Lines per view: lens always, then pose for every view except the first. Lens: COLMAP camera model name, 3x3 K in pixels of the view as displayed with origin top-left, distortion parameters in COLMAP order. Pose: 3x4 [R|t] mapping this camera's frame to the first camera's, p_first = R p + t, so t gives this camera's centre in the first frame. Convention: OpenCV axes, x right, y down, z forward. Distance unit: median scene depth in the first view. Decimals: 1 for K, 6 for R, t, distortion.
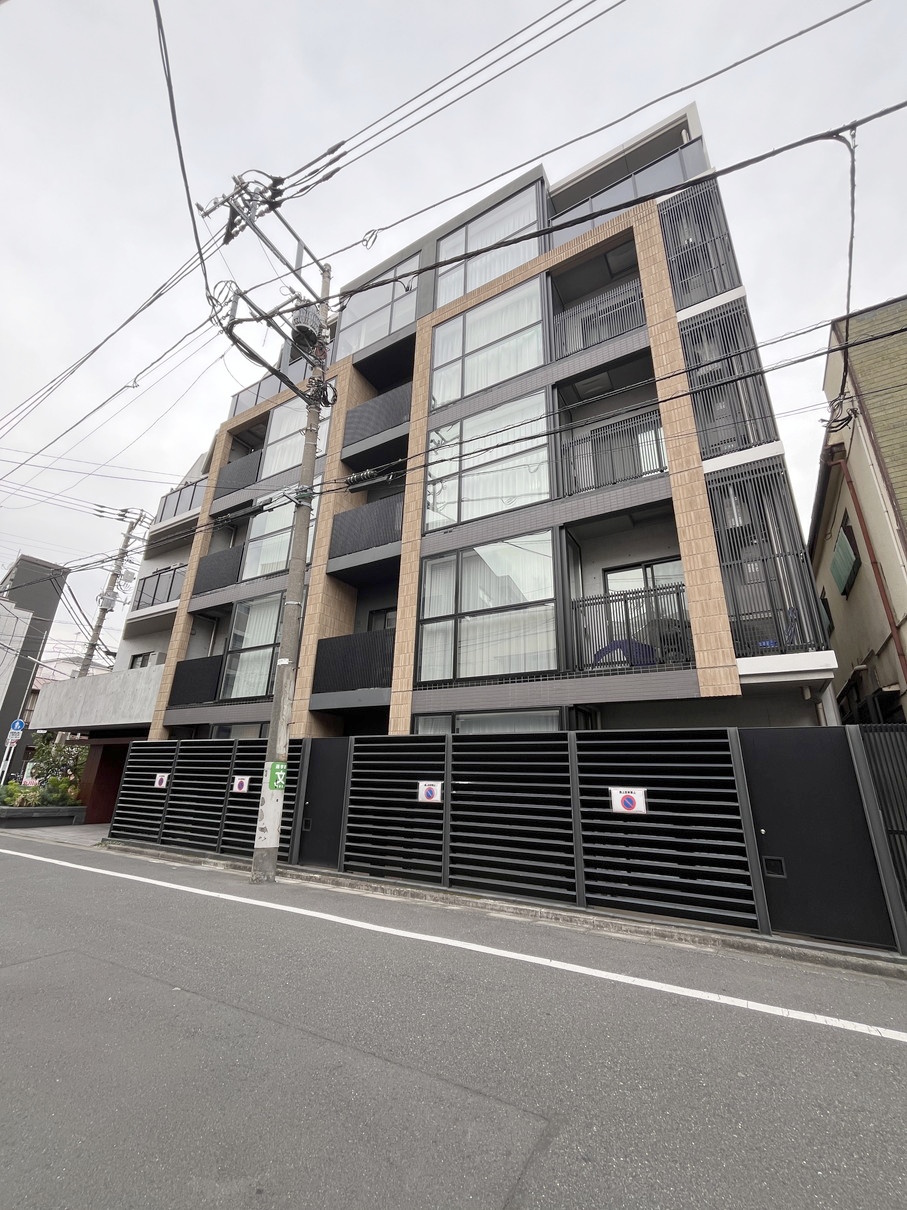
lens RADIAL K [[500.4, 0, 458.6], [0, 500.4, 612.1], [0, 0, 1]] dist [-0.003988, 0.000560]
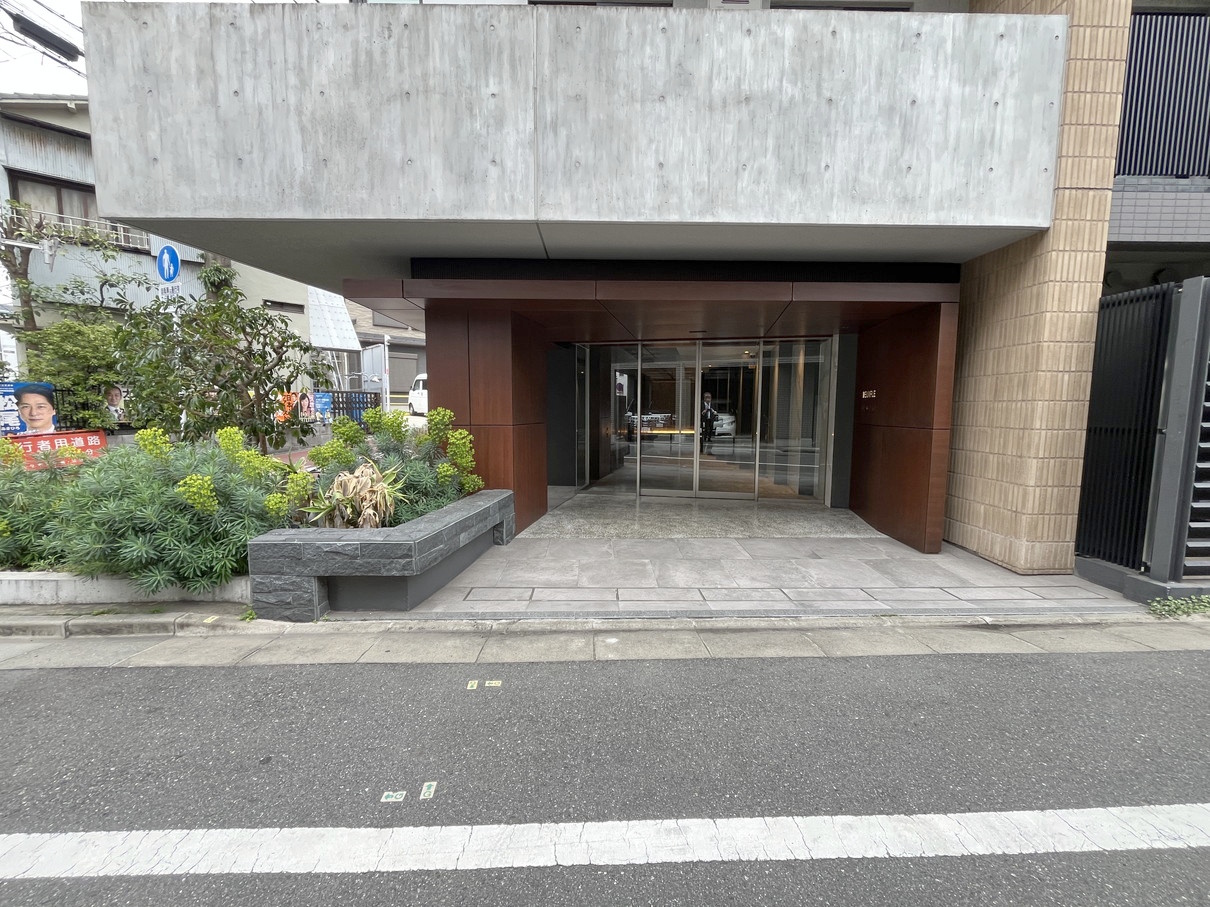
lens RADIAL K [[500.4, 0, 604.5], [0, 500.4, 452.7], [0, 0, 1]] dist [-0.003988, 0.000560]
pose [[0.851822, -0.081397, 0.517468, -1.434315], [-0.149879, 0.908683, 0.389655, 0.378625], [-0.501931, -0.409474, 0.761837, 1.202989]]
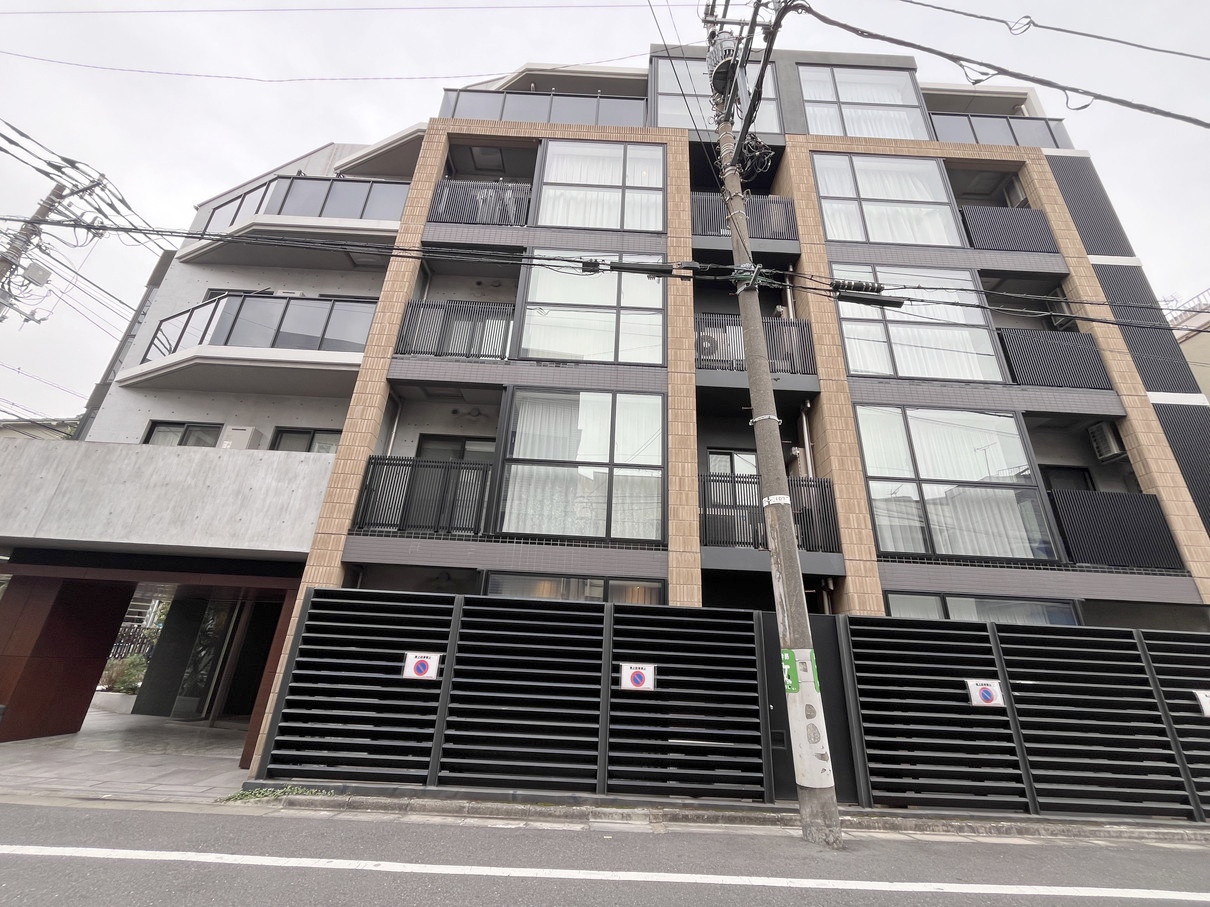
lens RADIAL K [[500.4, 0, 606.1], [0, 500.4, 461.6], [0, 0, 1]] dist [-0.003988, 0.000560]
pose [[0.850864, 0.205998, 0.483316, -0.882472], [-0.190408, 0.978295, -0.081758, 0.147627], [-0.489668, -0.022462, 0.871620, 0.508231]]
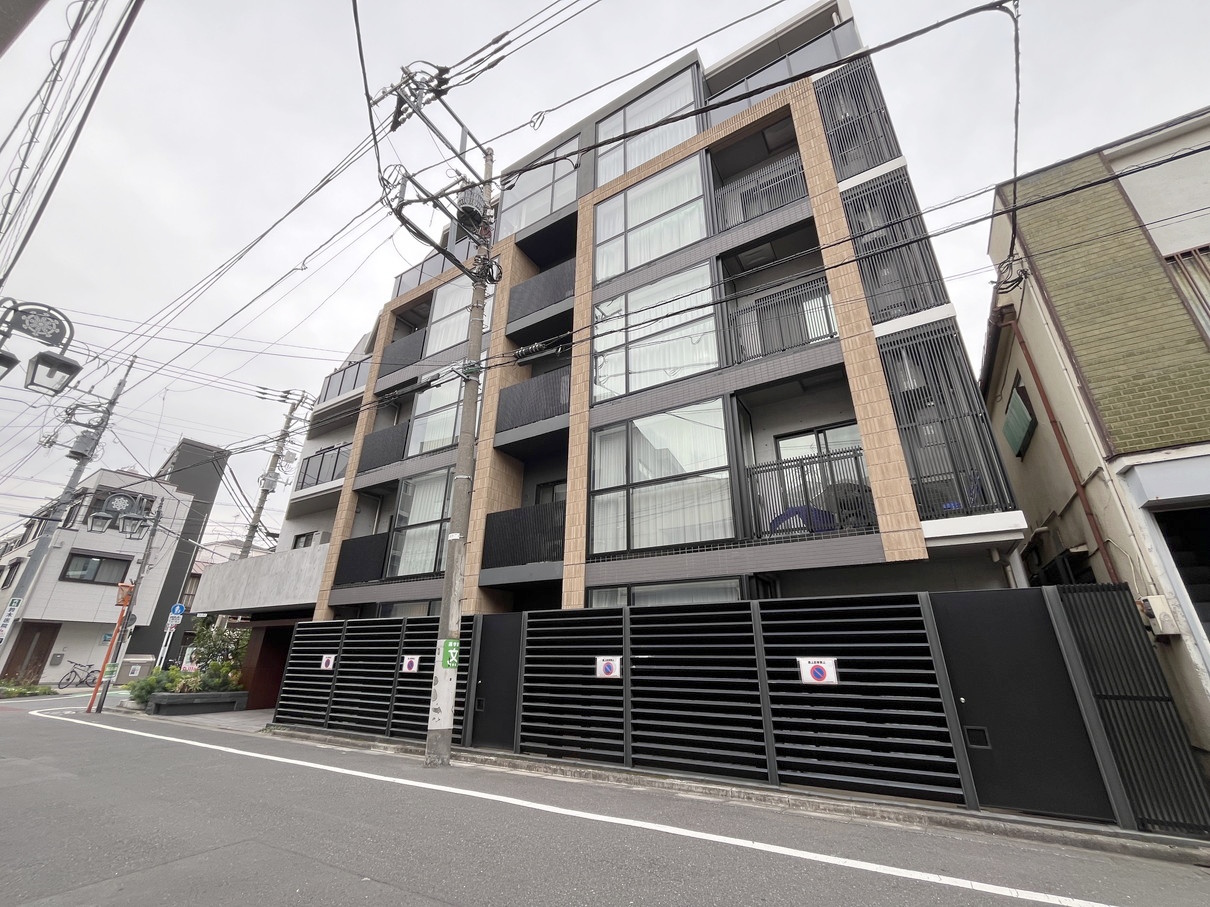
lens RADIAL K [[500.4, 0, 611.0], [0, 500.4, 462.8], [0, 0, 1]] dist [-0.003988, 0.000560]
pose [[0.999735, -0.022639, -0.004251, -0.033007], [0.022405, 0.998562, -0.048707, 0.008446], [0.005347, 0.048599, 0.998804, 0.007504]]
